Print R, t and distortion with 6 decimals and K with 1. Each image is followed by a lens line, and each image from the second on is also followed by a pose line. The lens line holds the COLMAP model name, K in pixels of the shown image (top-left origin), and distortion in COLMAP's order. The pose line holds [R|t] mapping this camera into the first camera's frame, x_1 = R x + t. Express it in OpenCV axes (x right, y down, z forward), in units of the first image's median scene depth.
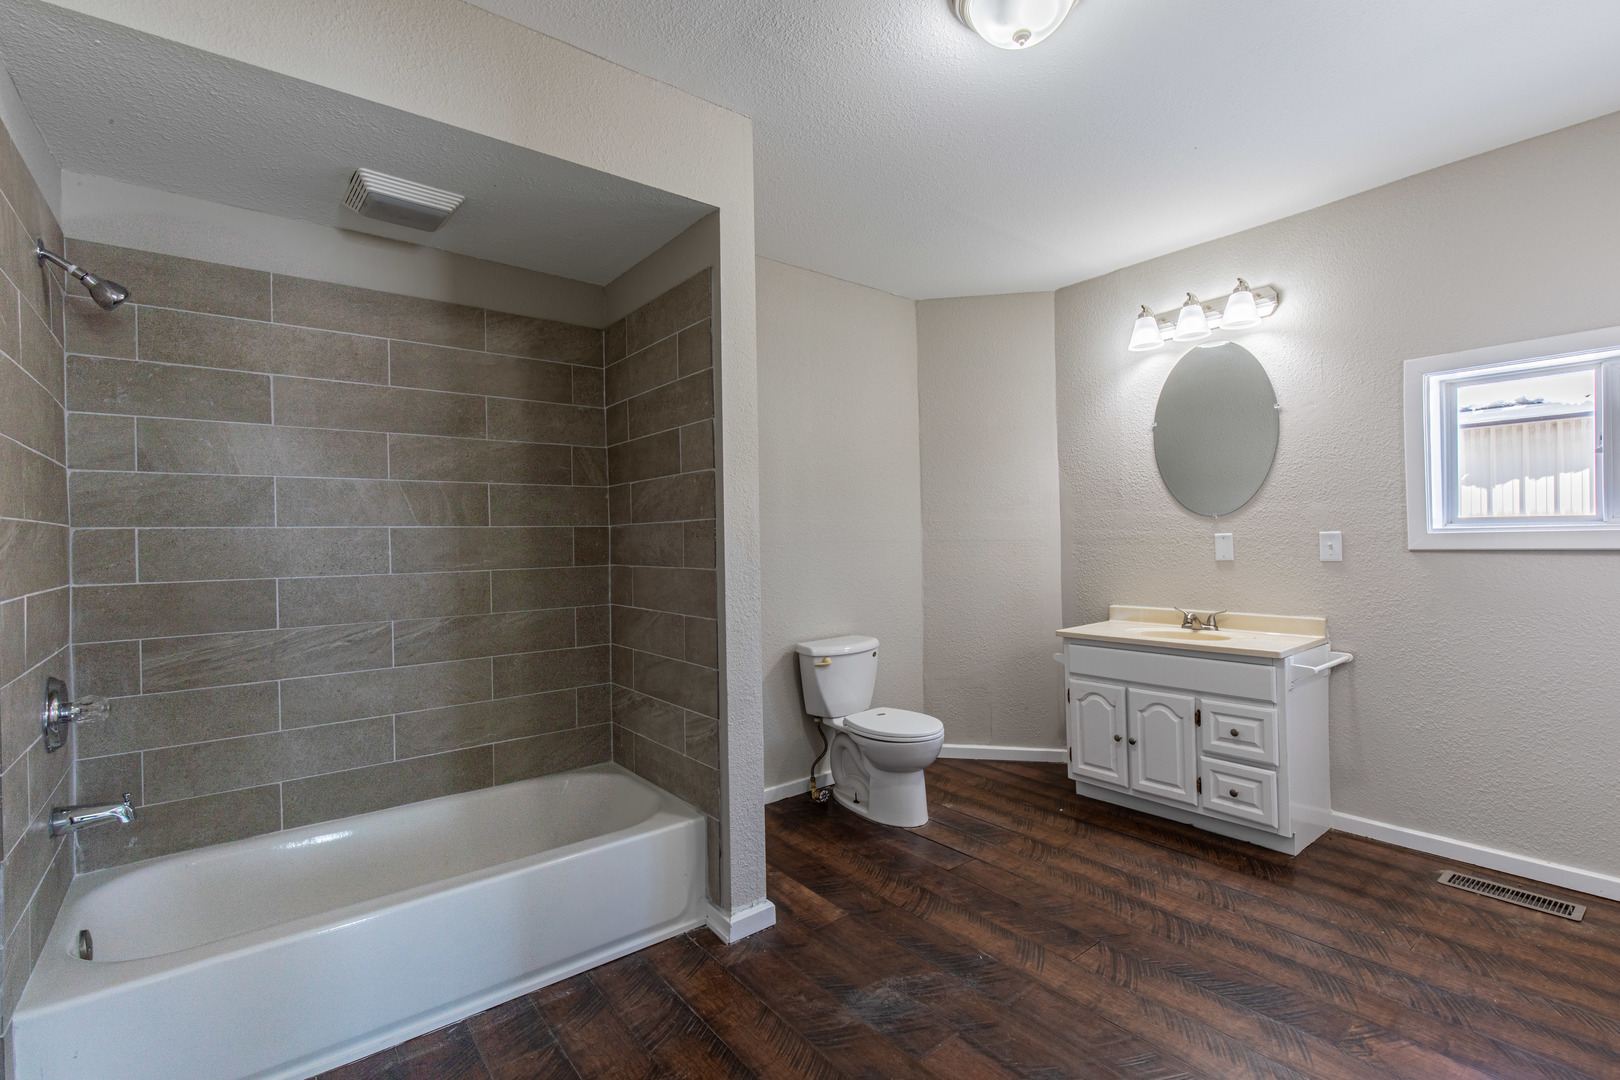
lens RADIAL K [[727.8, 0, 837.2], [0, 727.8, 540.0], [0, 0, 1]] dist [0.010760, -0.000493]
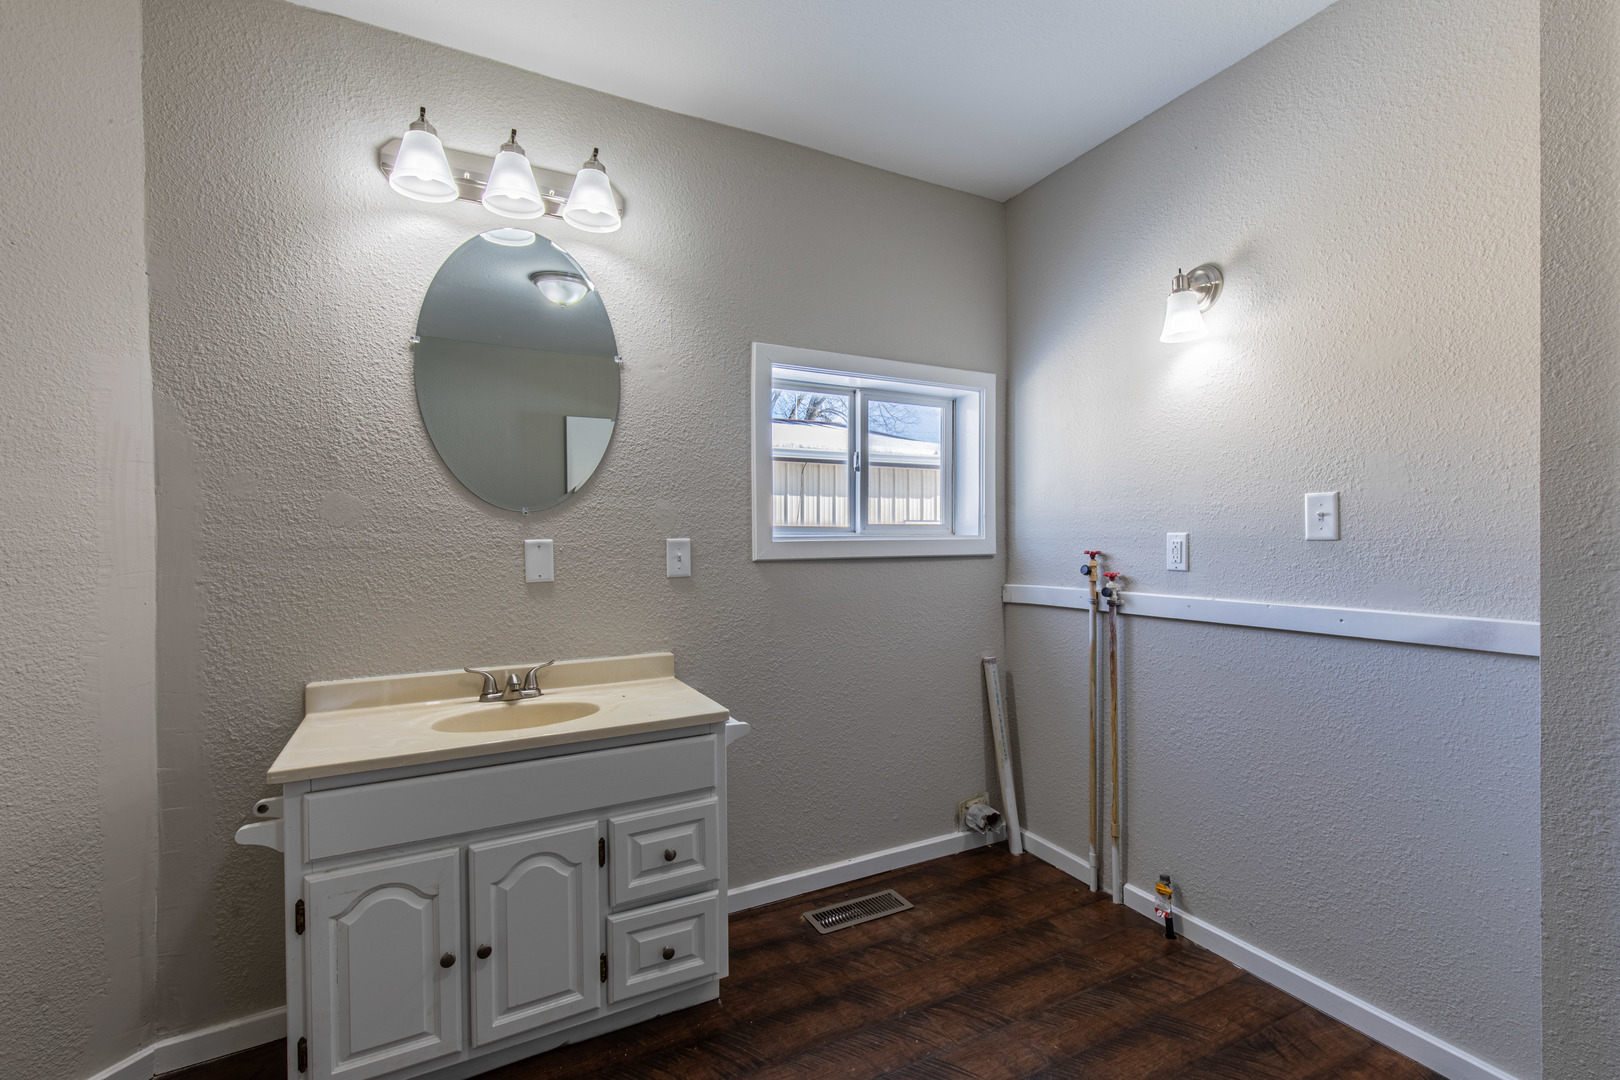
lens RADIAL K [[727.8, 0, 837.2], [0, 727.8, 540.0], [0, 0, 1]] dist [0.010760, -0.000493]
pose [[0.206232, 0.015986, 0.978372, -0.042234], [0.005087, 0.999835, -0.017410, 0.004251], [-0.978490, 0.008568, 0.206117, 0.680869]]
